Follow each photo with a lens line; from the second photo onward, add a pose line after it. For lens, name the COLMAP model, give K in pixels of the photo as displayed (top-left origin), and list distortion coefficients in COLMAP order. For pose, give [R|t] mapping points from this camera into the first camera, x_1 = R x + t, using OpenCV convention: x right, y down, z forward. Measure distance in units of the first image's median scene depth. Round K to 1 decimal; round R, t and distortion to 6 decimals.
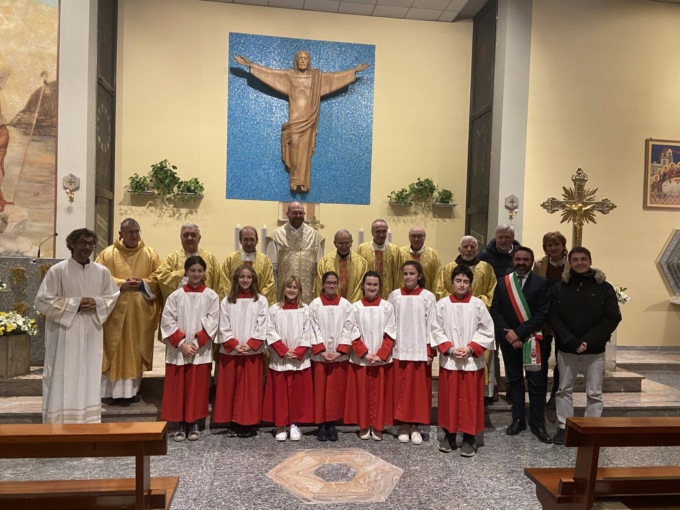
lens RADIAL K [[517.2, 0, 335.9], [0, 517.2, 261.2], [0, 0, 1]] dist [0.124038, -0.159396]
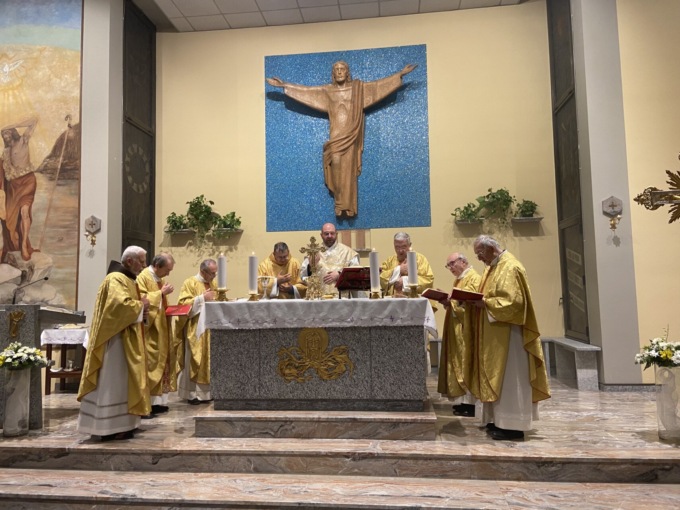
lens RADIAL K [[517.1, 0, 332.7], [0, 517.1, 248.2], [0, 0, 1]] dist [0.124429, -0.165891]
pose [[0.967057, -0.067262, -0.245512, 0.130515], [0.041160, 0.993085, -0.109943, 0.013267], [0.251209, 0.096215, 0.963139, 0.177936]]
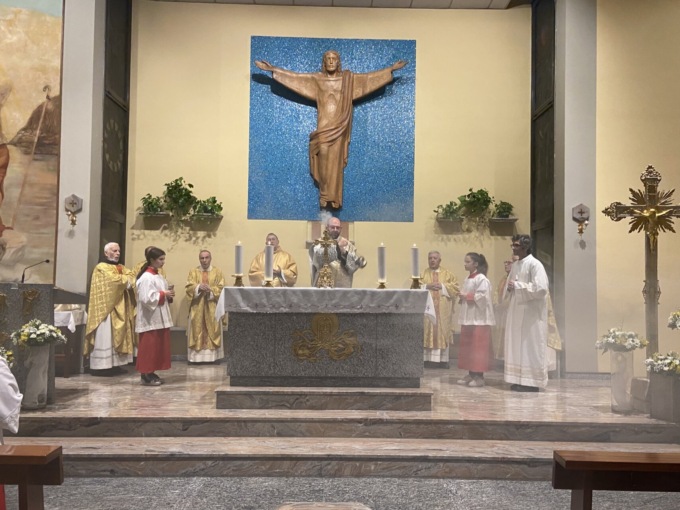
lens RADIAL K [[601.5, 0, 347.2], [0, 601.5, 258.6], [0, 0, 1]] dist [0.126855, -0.171813]
pose [[0.993775, -0.019546, -0.109675, 0.073383], [0.012005, 0.997544, -0.069002, 0.021018], [0.110755, 0.067256, 0.991570, 0.009781]]
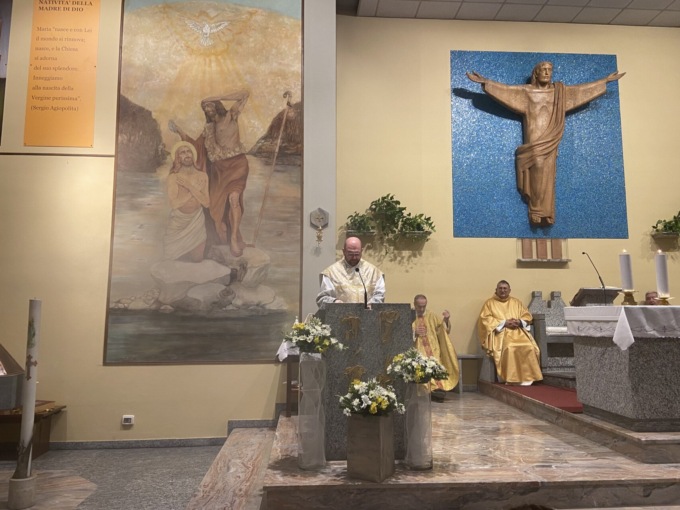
lens RADIAL K [[517.5, 0, 335.8], [0, 517.5, 249.2], [0, 0, 1]] dist [0.128131, -0.167275]
pose [[0.997369, -0.037483, -0.062044, -0.379863], [0.028120, 0.988968, -0.145435, 0.015729], [0.066811, 0.143307, 0.987421, 0.183442]]
